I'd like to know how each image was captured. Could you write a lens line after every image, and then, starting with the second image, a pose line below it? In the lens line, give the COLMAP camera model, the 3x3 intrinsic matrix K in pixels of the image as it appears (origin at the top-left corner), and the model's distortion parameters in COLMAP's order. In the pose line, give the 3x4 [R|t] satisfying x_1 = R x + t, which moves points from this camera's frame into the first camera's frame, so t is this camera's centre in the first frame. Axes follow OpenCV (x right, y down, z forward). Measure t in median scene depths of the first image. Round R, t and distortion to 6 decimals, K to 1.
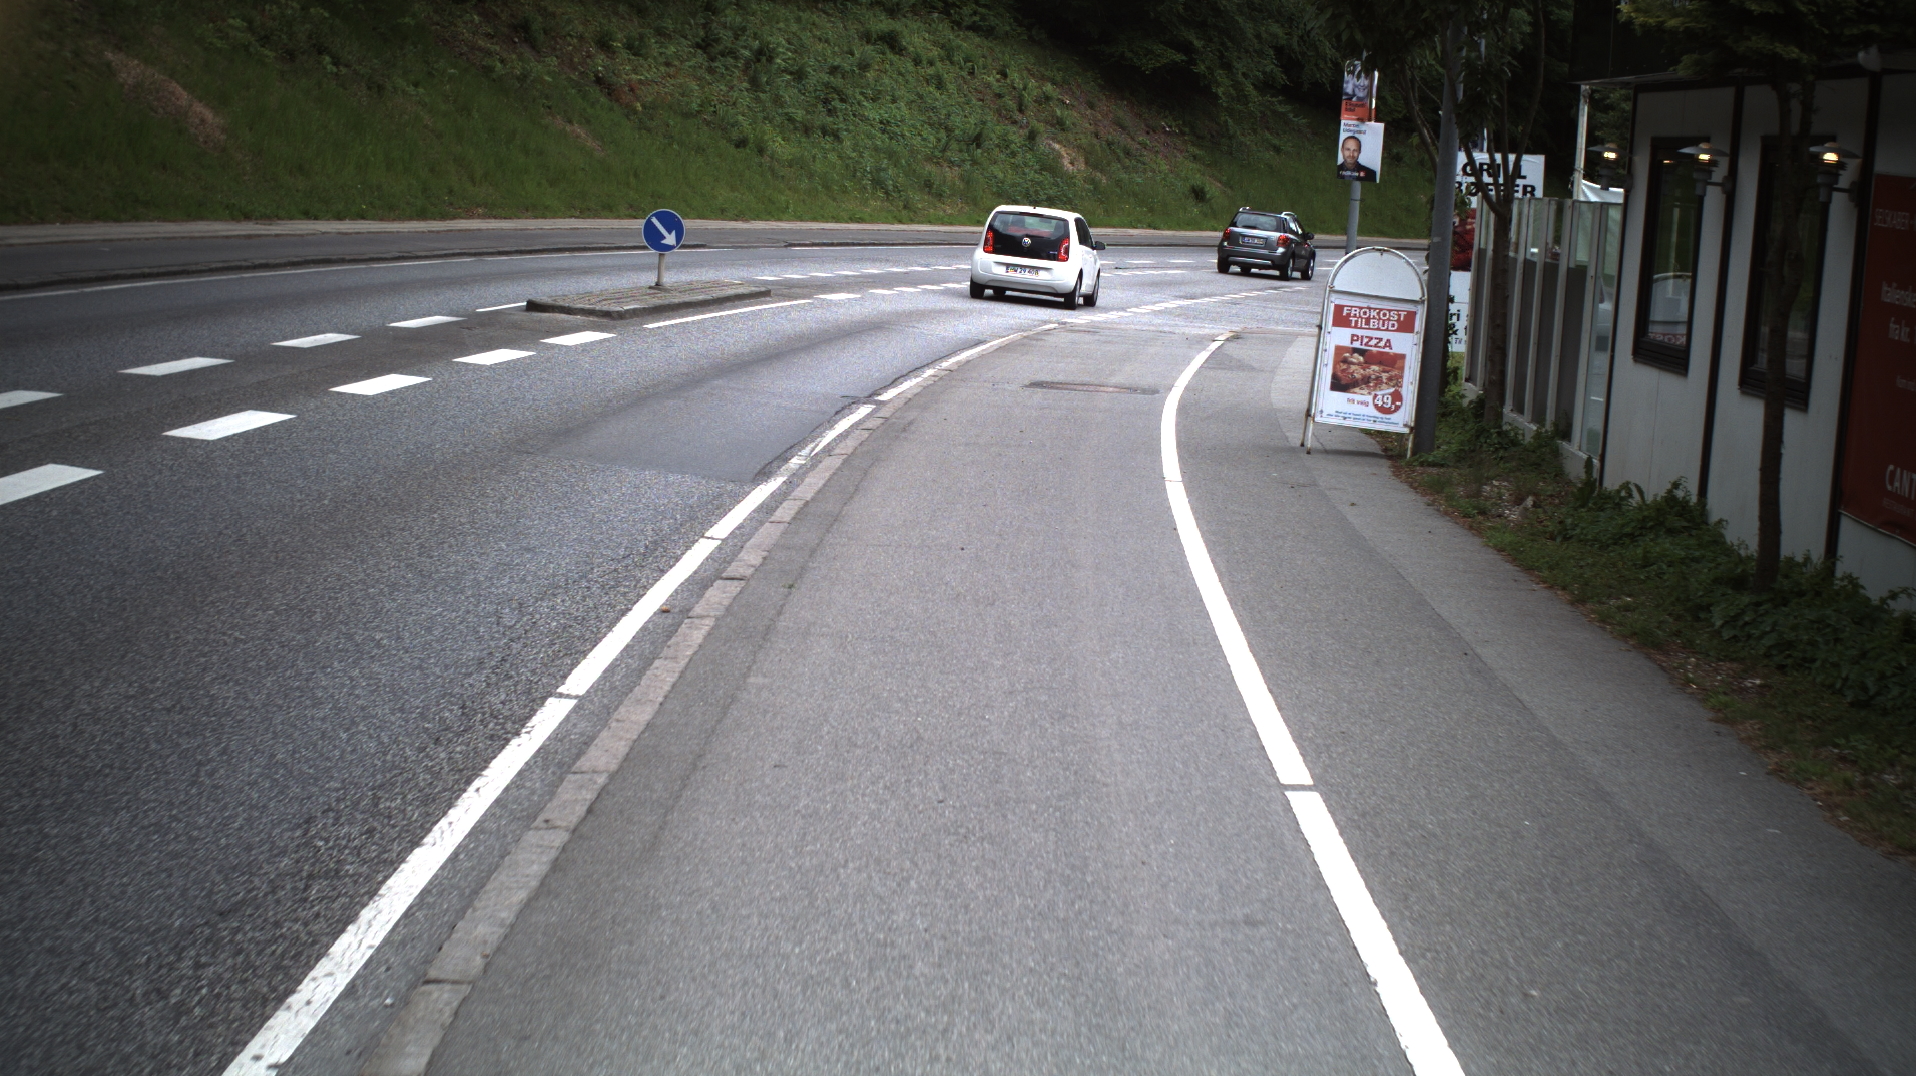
lens RADIAL K [[3475.6, 0, 970.8], [0, 3475.6, 551.2], [0, 0, 1]] dist [-0.231351, 0.000000]
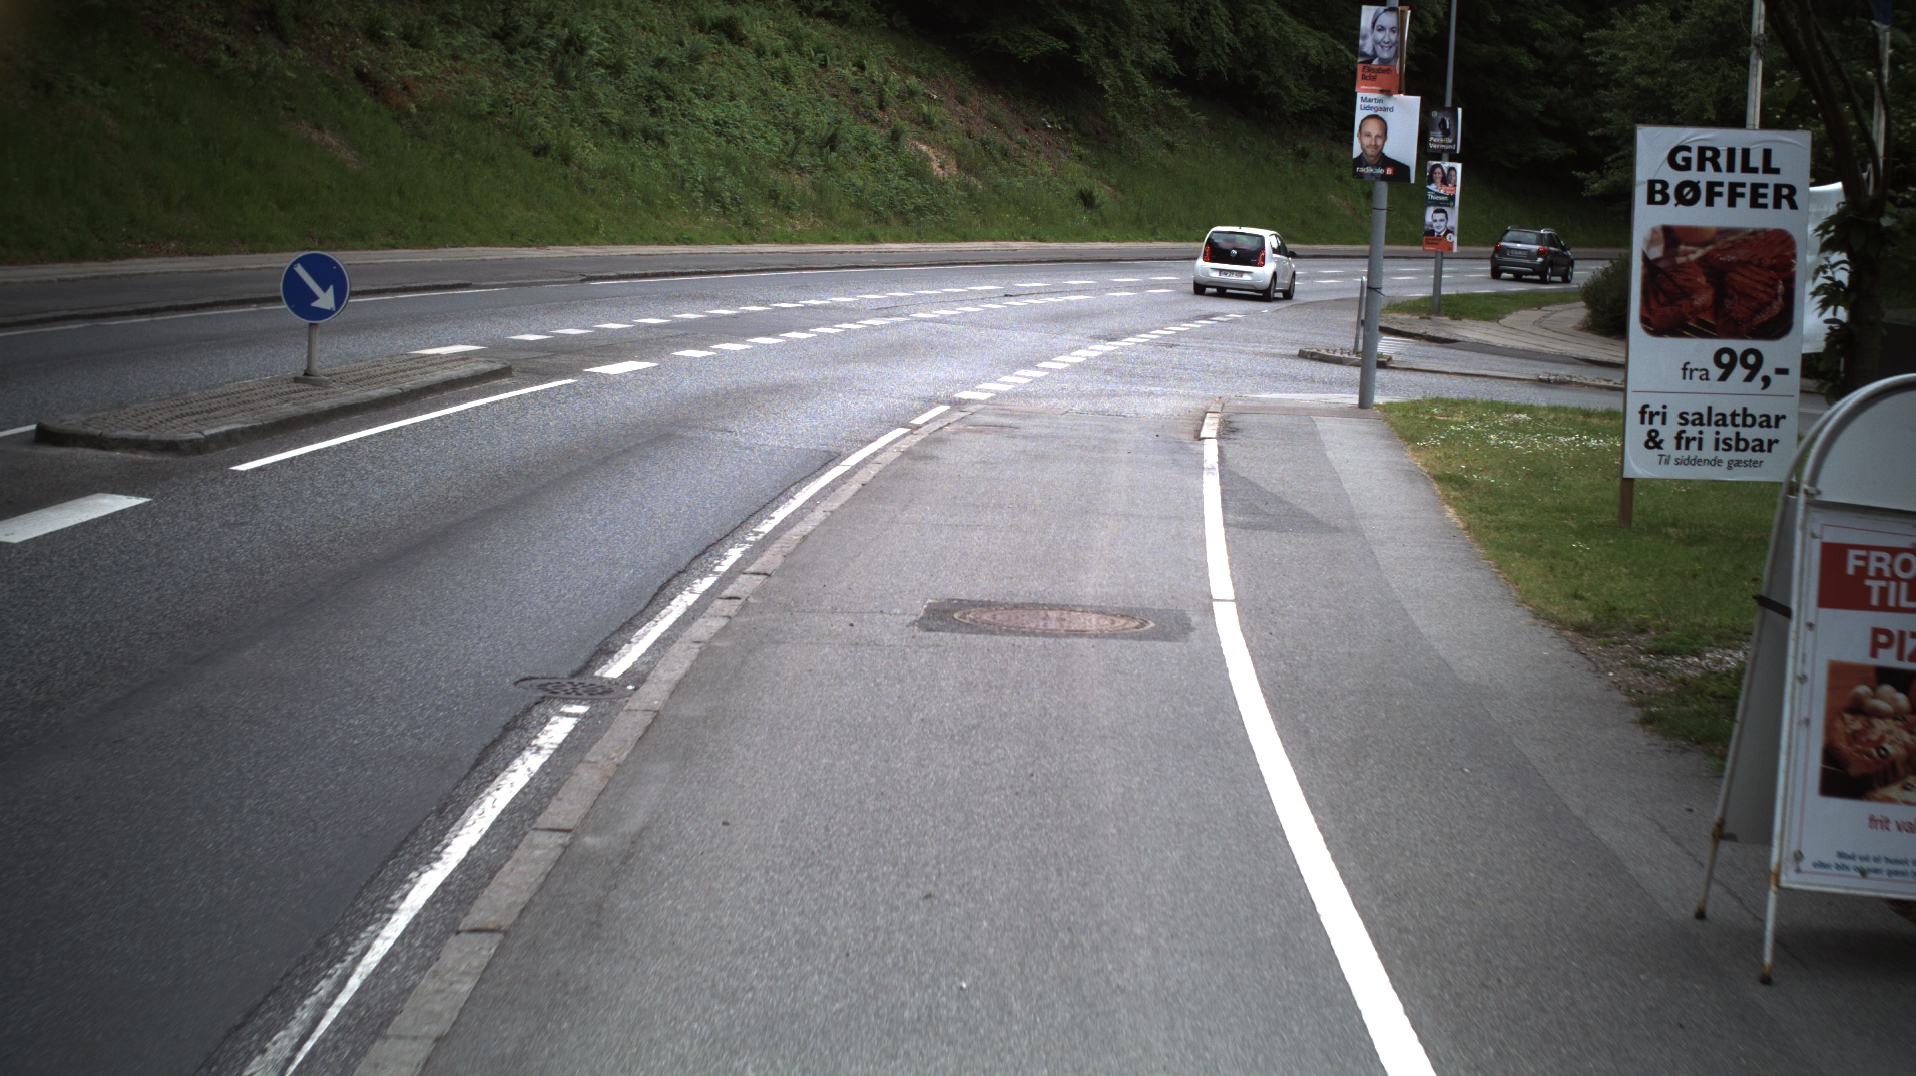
lens RADIAL K [[3475.6, 0, 953.3], [0, 3475.6, 538.2], [0, 0, 1]] dist [-0.231351, 0.000000]
pose [[0.999187, -0.022959, 0.033133, 0.002543], [0.023140, 0.999719, -0.005079, -0.029410], [-0.033007, 0.005841, 0.999438, 0.268772]]
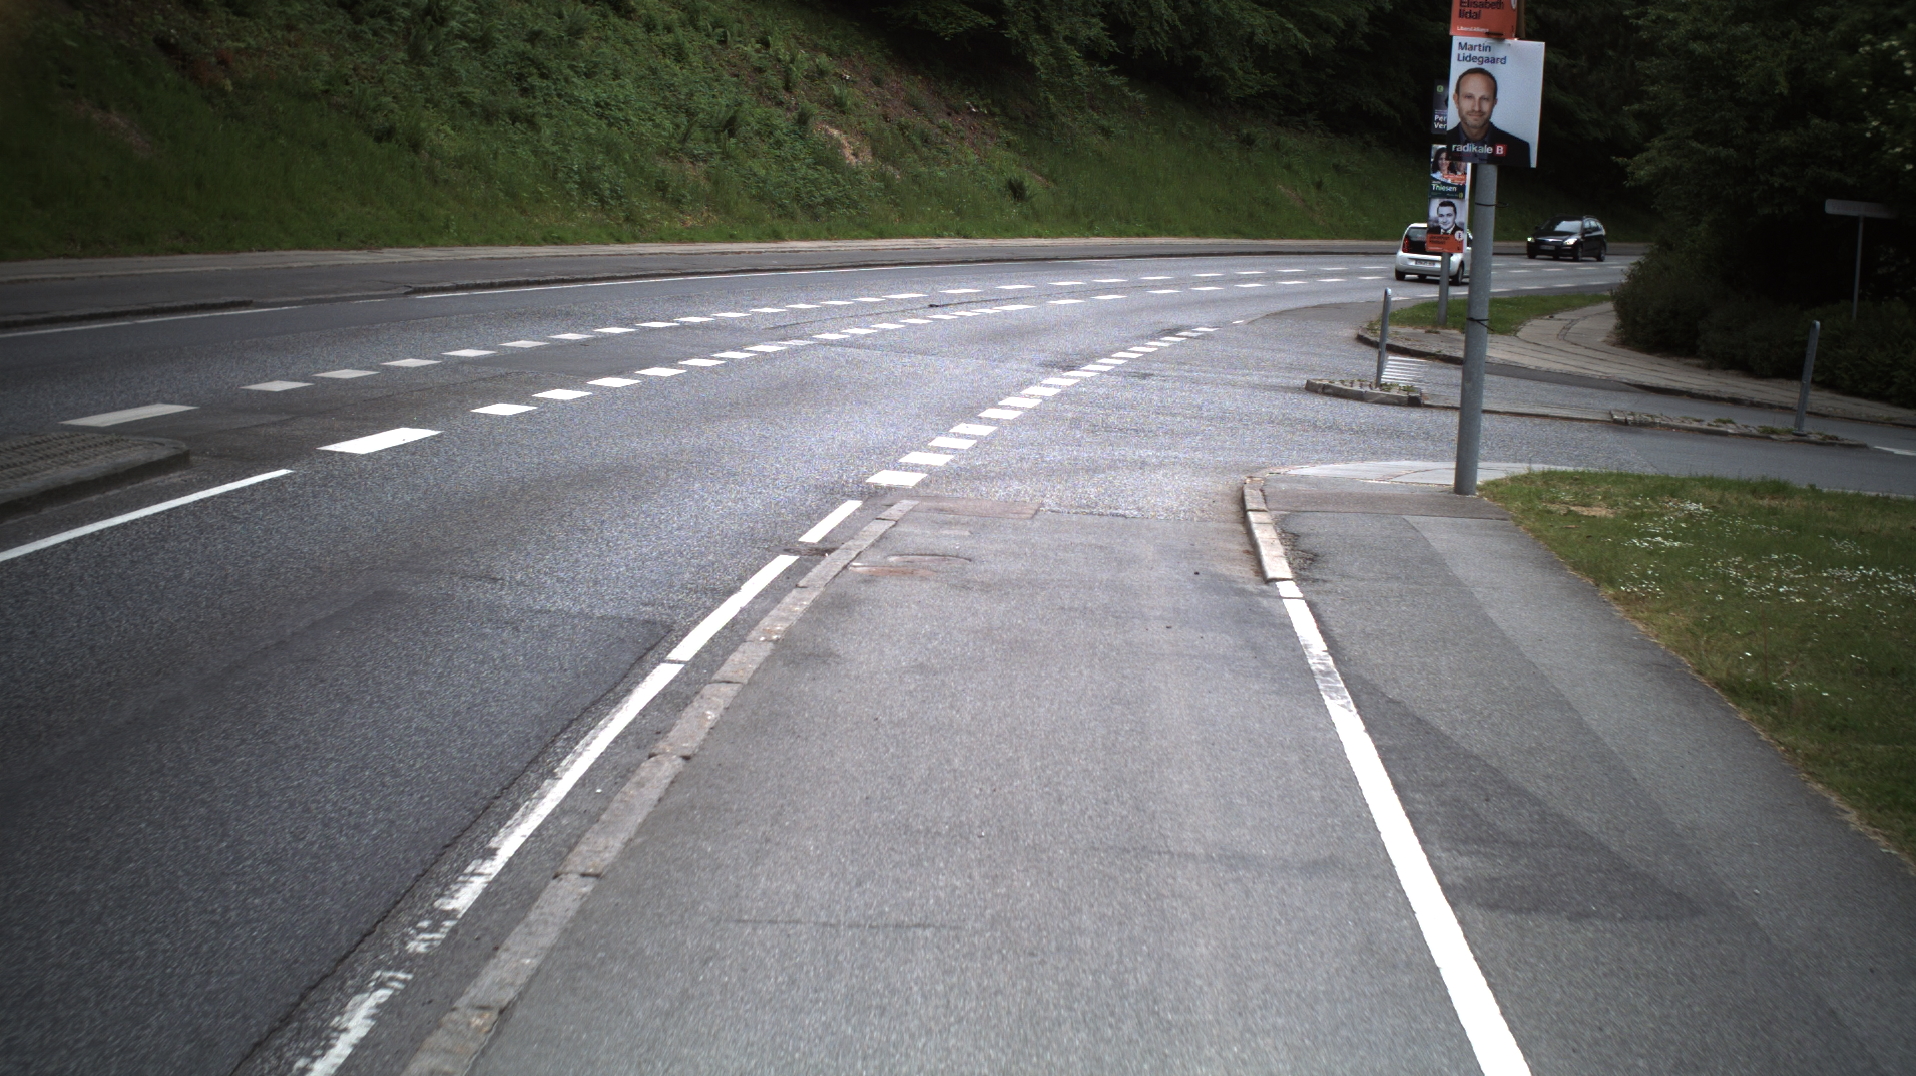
lens RADIAL K [[3475.6, 0, 961.4], [0, 3475.6, 536.6], [0, 0, 1]] dist [-0.231351, 0.000000]
pose [[0.997877, -0.026759, 0.059380, 0.009207], [0.026945, 0.999634, -0.002329, -0.047970], [-0.059296, 0.003924, 0.998233, 0.448113]]
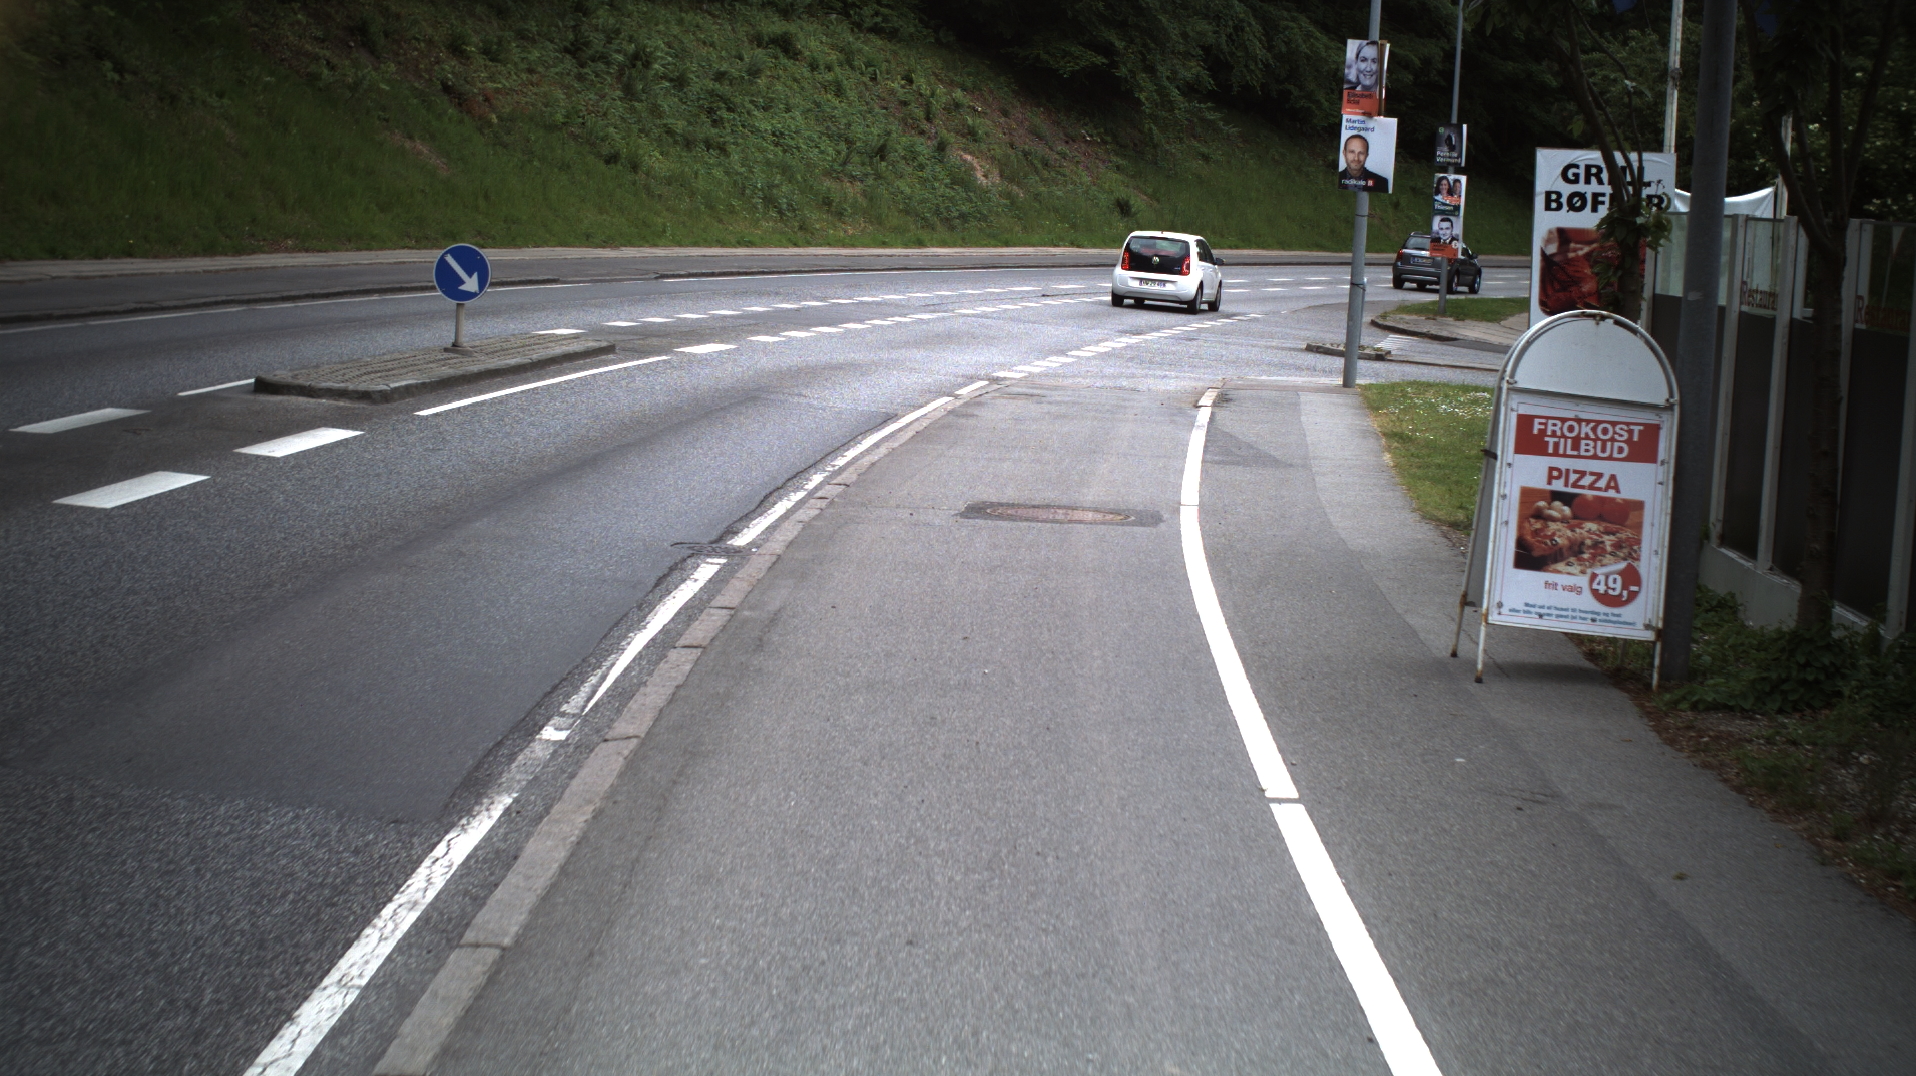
lens RADIAL K [[3475.6, 0, 950.5], [0, 3475.6, 539.3], [0, 0, 1]] dist [-0.231351, 0.000000]
pose [[0.999670, -0.015981, 0.020130, 0.000338], [0.016134, 0.999842, -0.007483, -0.019637], [-0.020007, 0.007806, 0.999769, 0.179111]]
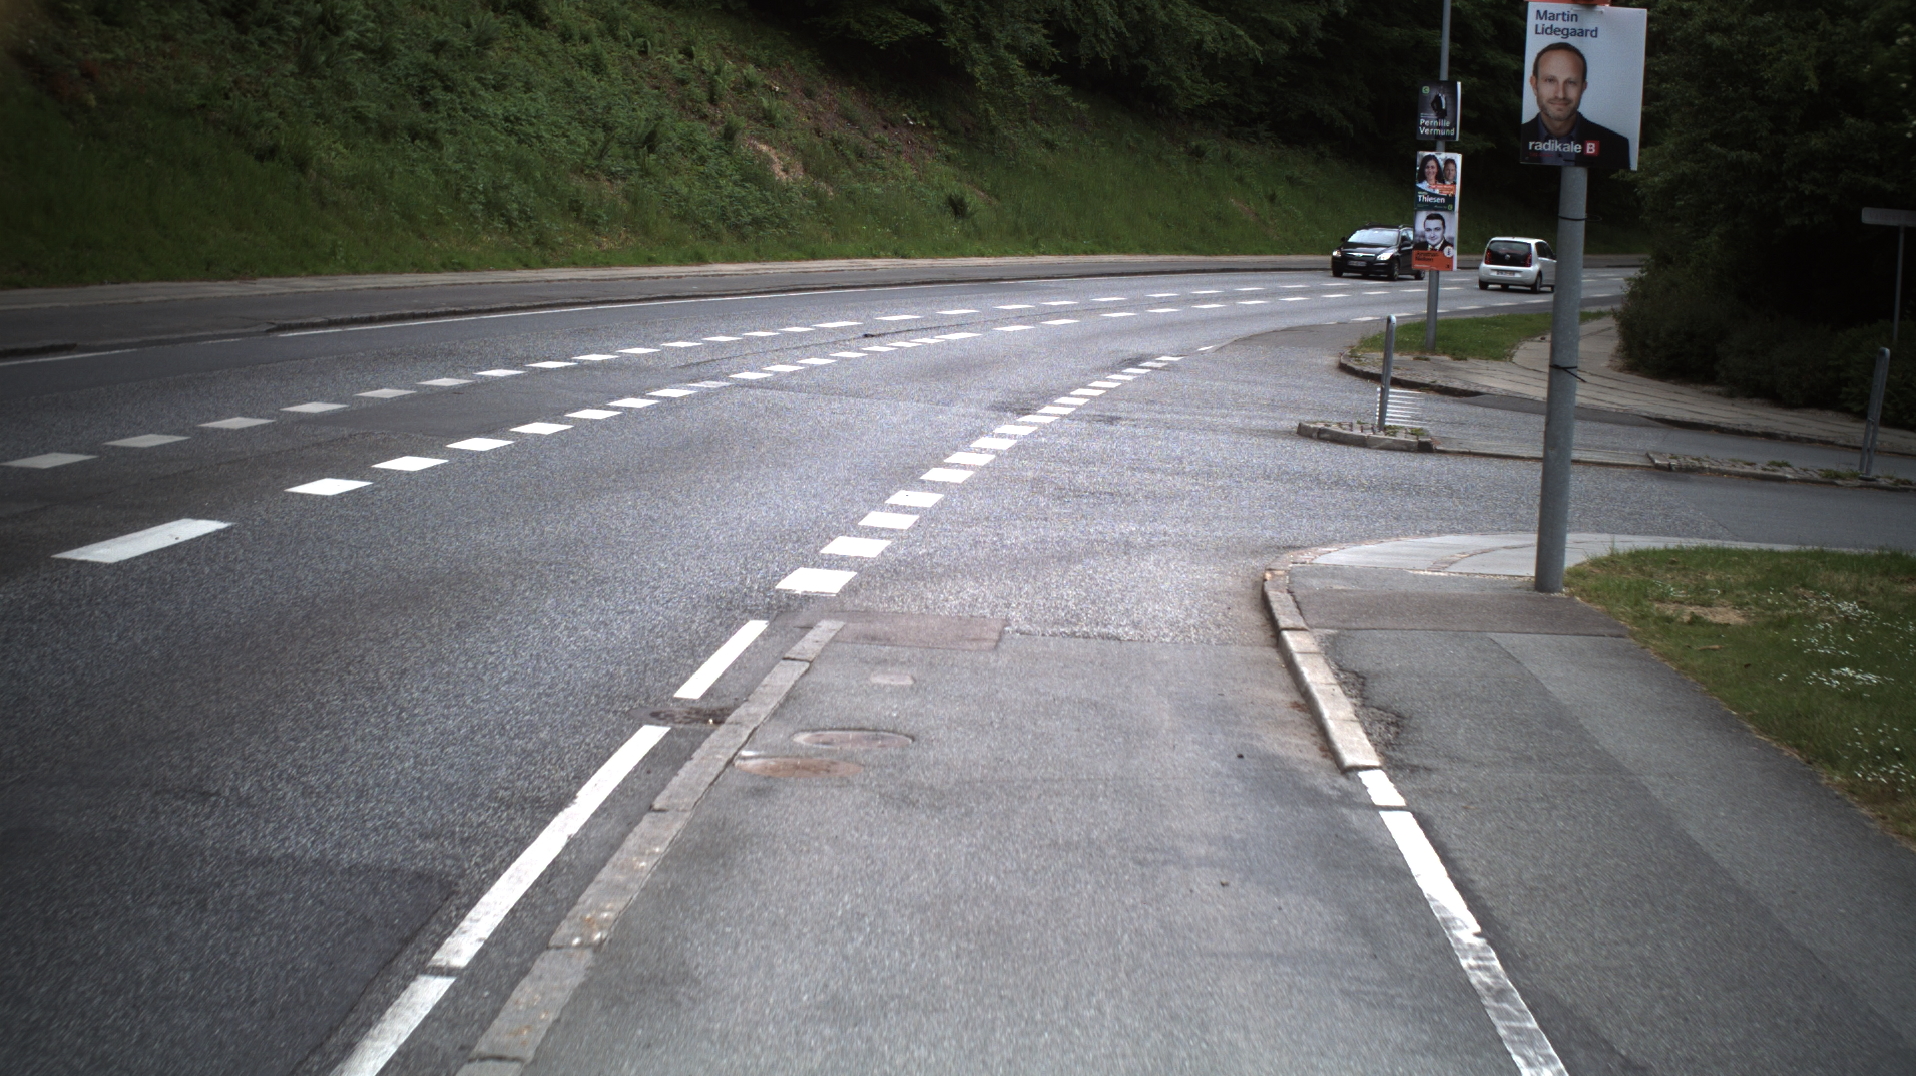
lens RADIAL K [[3475.6, 0, 963.4], [0, 3475.6, 520.8], [0, 0, 1]] dist [-0.231351, 0.000000]
pose [[0.996334, -0.037234, 0.077019, 0.015042], [0.038204, 0.999208, -0.011155, -0.057071], [-0.076542, 0.014056, 0.996967, 0.537534]]
